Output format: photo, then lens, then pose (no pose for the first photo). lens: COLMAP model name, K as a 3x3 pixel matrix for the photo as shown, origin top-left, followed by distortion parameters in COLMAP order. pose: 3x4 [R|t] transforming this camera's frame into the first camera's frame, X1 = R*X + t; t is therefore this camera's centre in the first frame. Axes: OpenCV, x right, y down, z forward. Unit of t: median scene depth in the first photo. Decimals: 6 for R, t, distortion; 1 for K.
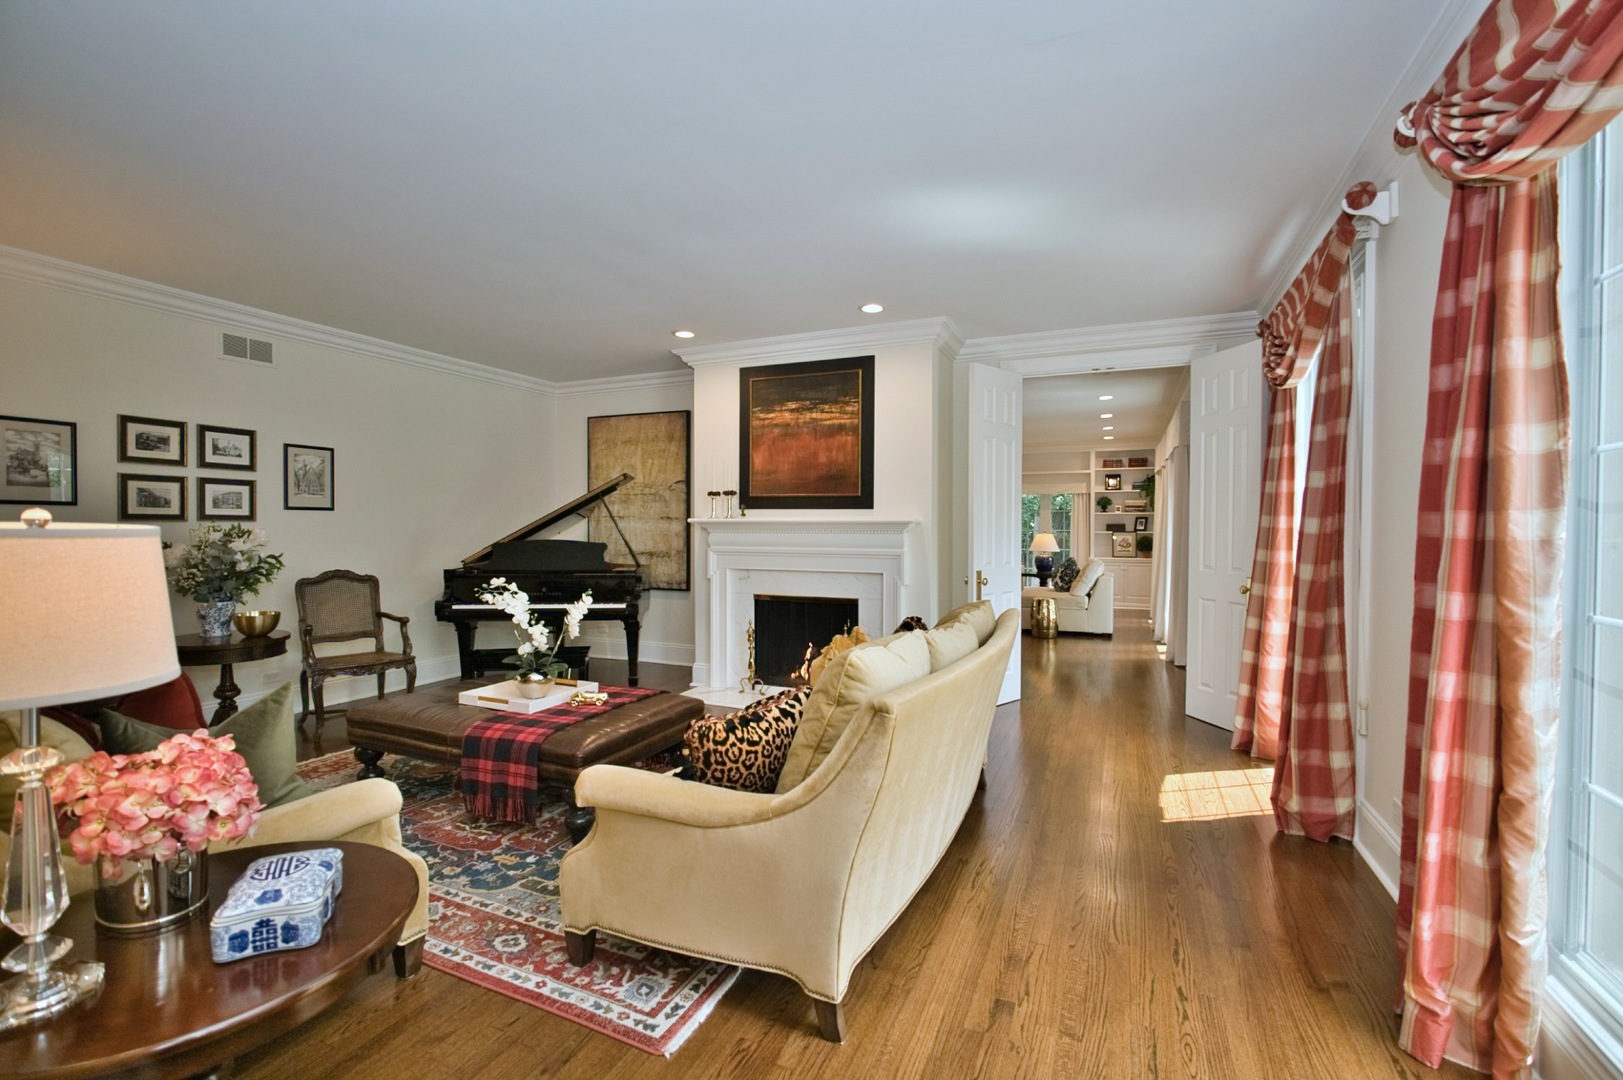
lens RADIAL K [[704.3, 0, 798.4], [0, 704.3, 541.6], [0, 0, 1]] dist [-0.020165, 0.004482]
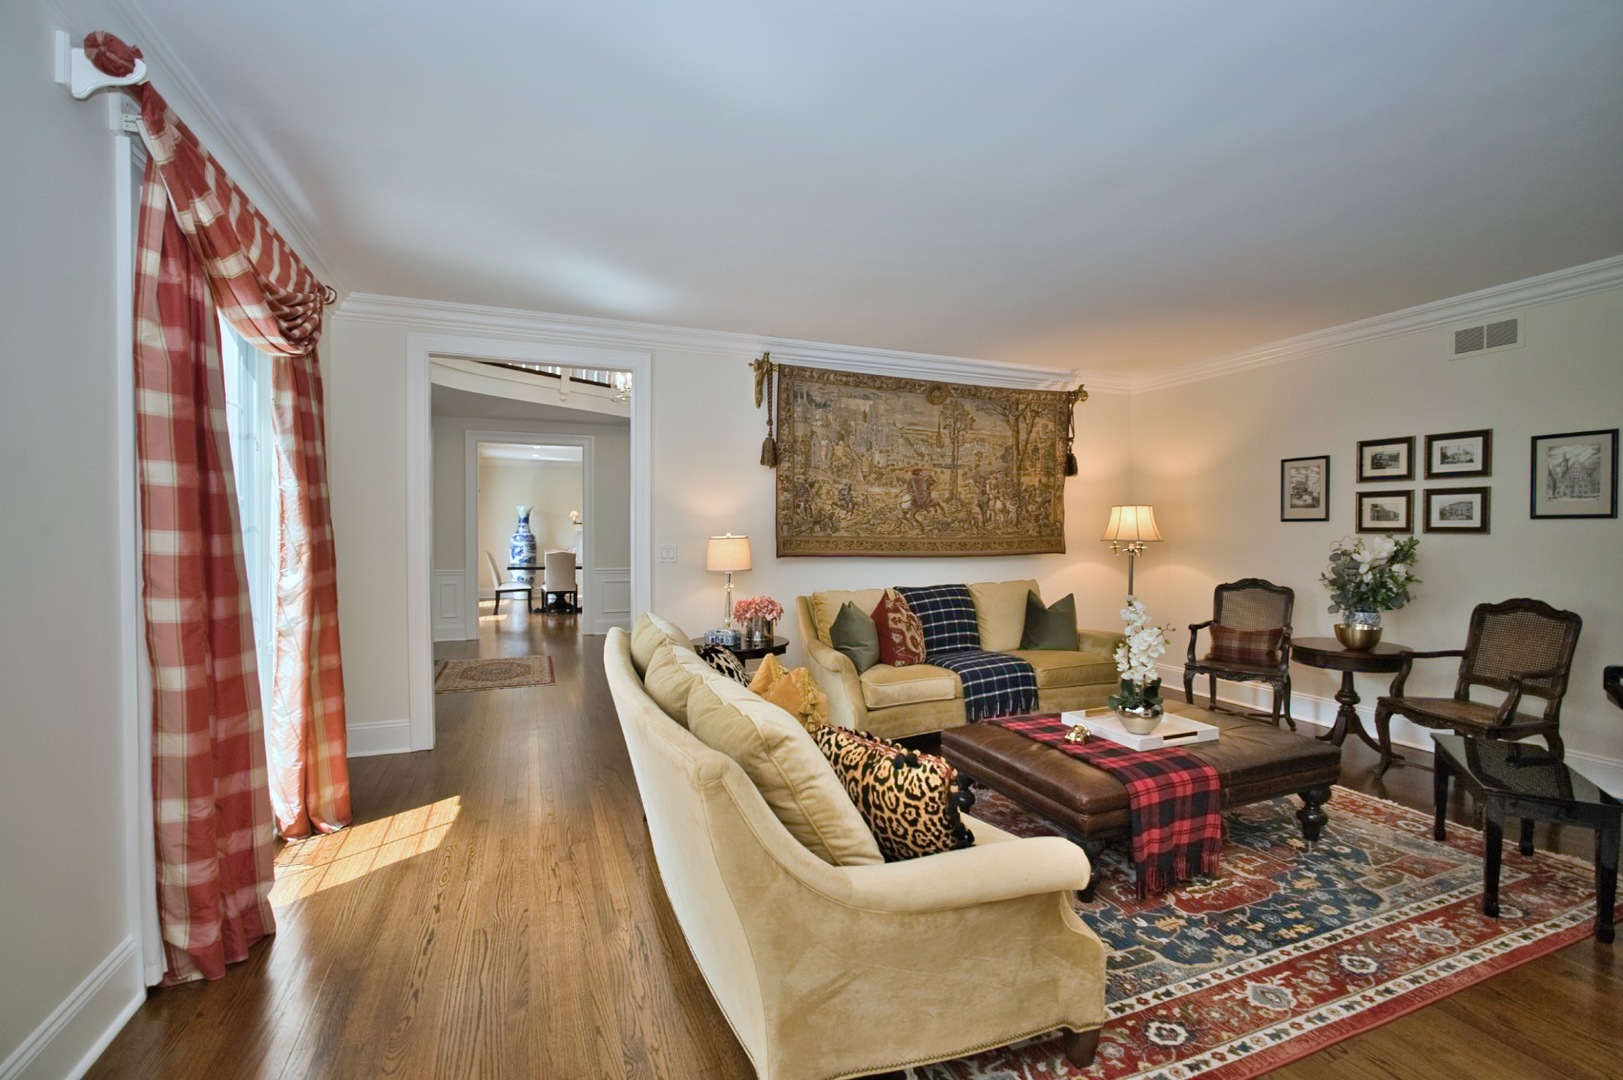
lens RADIAL K [[704.3, 0, 809.3], [0, 704.3, 532.1], [0, 0, 1]] dist [-0.020165, 0.004482]
pose [[-0.692055, 0.005113, -0.721827, 0.456601], [-0.013558, 0.999706, 0.020081, -0.039663], [0.721718, 0.023684, -0.691782, 1.055075]]
